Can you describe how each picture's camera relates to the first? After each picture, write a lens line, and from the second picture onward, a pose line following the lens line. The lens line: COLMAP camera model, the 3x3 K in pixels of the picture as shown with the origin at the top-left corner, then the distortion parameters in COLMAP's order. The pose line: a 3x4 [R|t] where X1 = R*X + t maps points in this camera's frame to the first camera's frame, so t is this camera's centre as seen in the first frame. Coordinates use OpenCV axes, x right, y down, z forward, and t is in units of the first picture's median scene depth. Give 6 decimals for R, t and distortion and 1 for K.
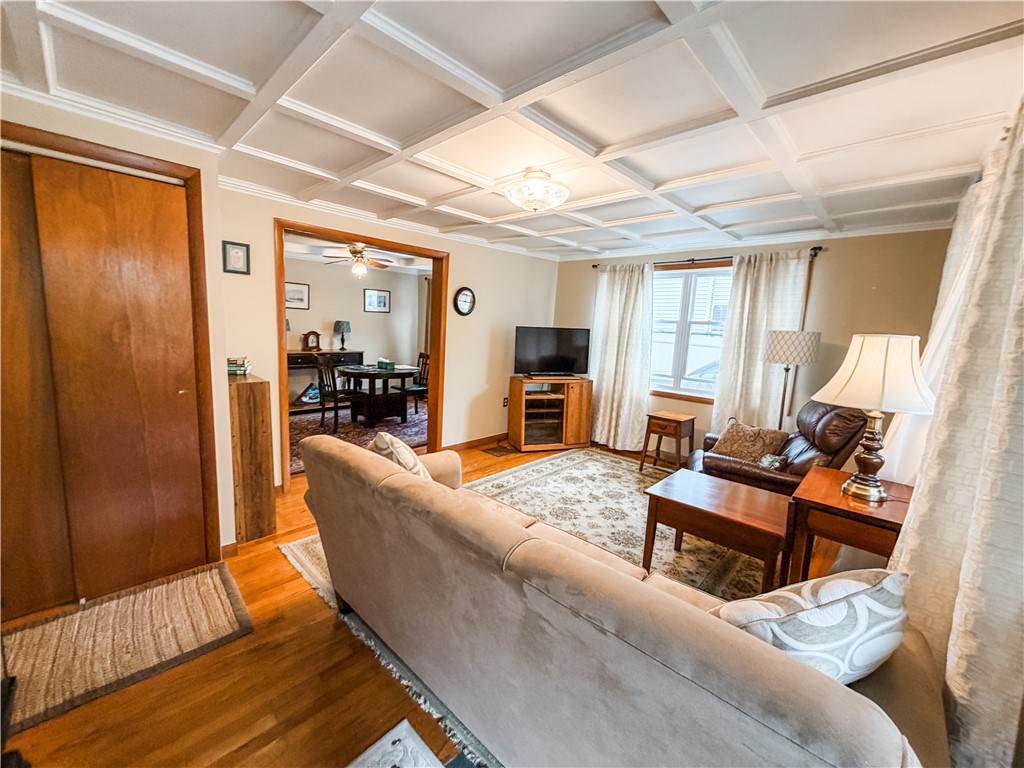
lens RADIAL K [[408.3, 0, 508.4], [0, 408.3, 379.8], [0, 0, 1]] dist [-0.002238, 0.000245]
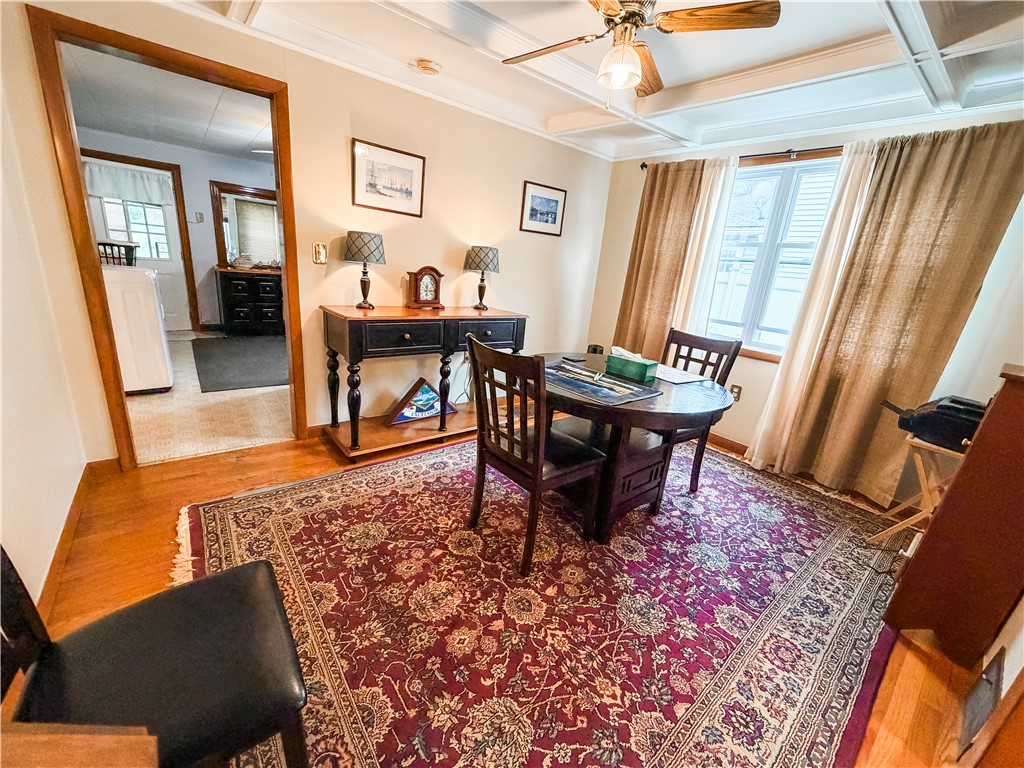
lens RADIAL K [[408.3, 0, 506.8], [0, 408.3, 382.6], [0, 0, 1]] dist [-0.002238, 0.000245]
pose [[0.990201, 0.080749, -0.113937, -0.455902], [-0.064189, 0.987757, 0.142185, -0.084642], [0.124023, -0.133479, 0.983261, 0.750916]]
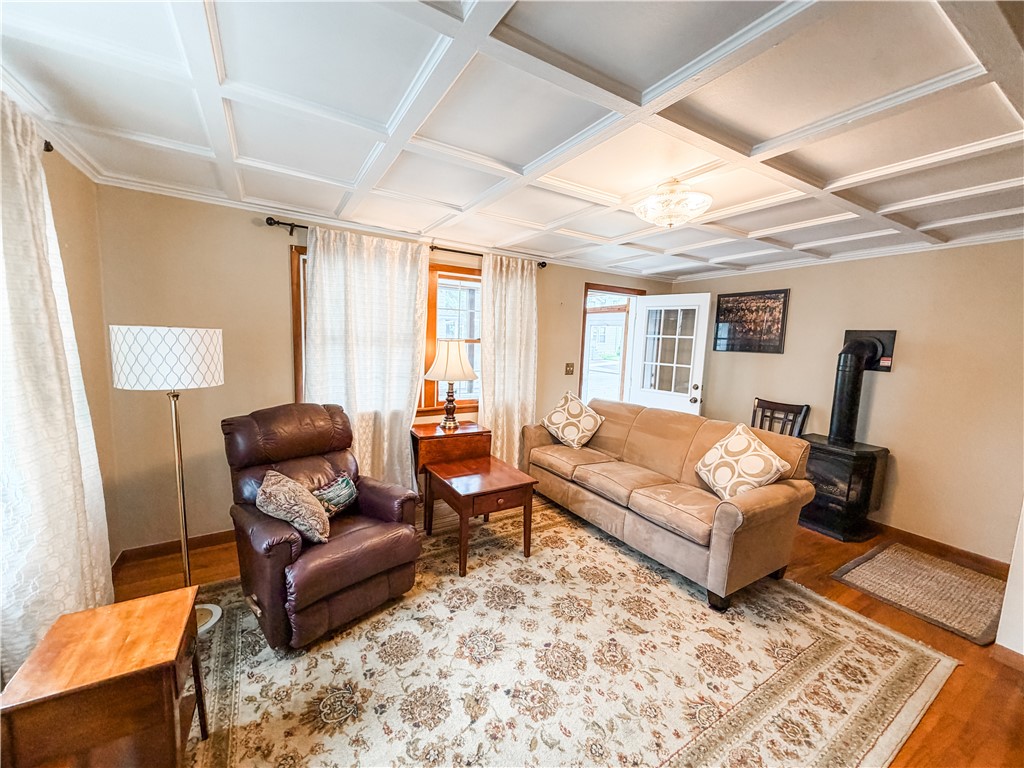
lens RADIAL K [[408.3, 0, 510.2], [0, 408.3, 384.8], [0, 0, 1]] dist [-0.002238, 0.000245]
pose [[-0.961441, -0.111075, 0.251582, 0.070612], [-0.042995, 0.964266, 0.261423, -0.150189], [-0.271630, 0.240526, -0.931861, 1.016110]]
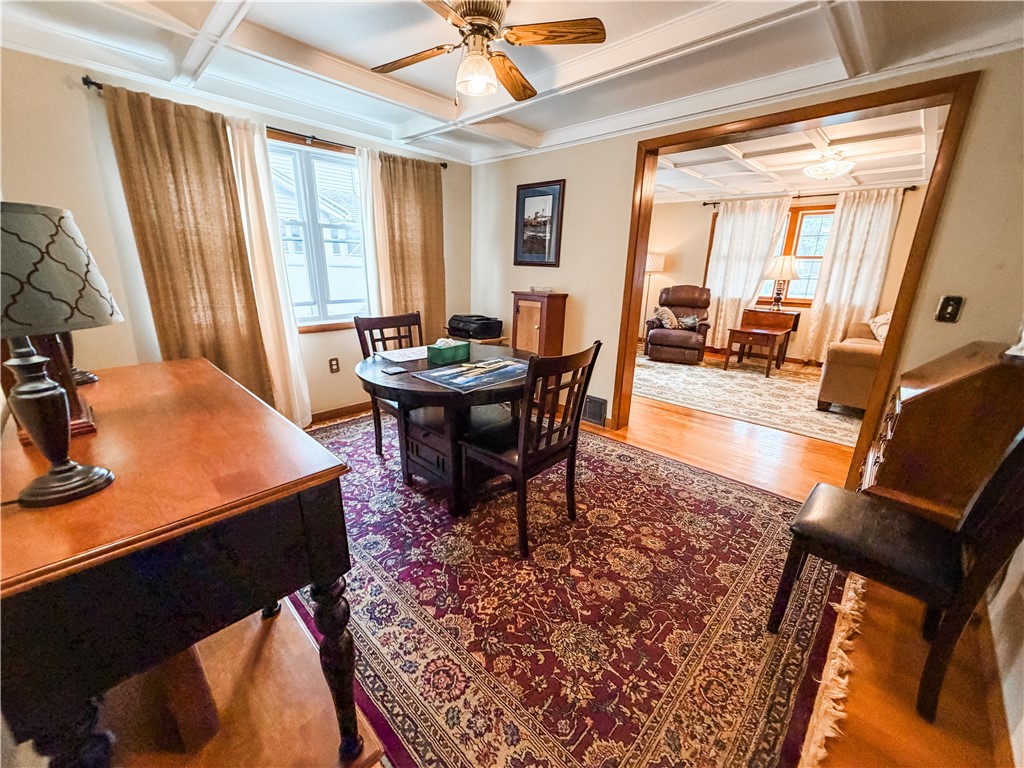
lens RADIAL K [[408.3, 0, 506.8], [0, 408.3, 385.1], [0, 0, 1]] dist [-0.002238, 0.000245]
pose [[0.014933, -0.327094, 0.944874, -0.867528], [0.122272, 0.938485, 0.322950, -0.163386], [-0.992384, 0.110709, 0.054009, 1.136145]]
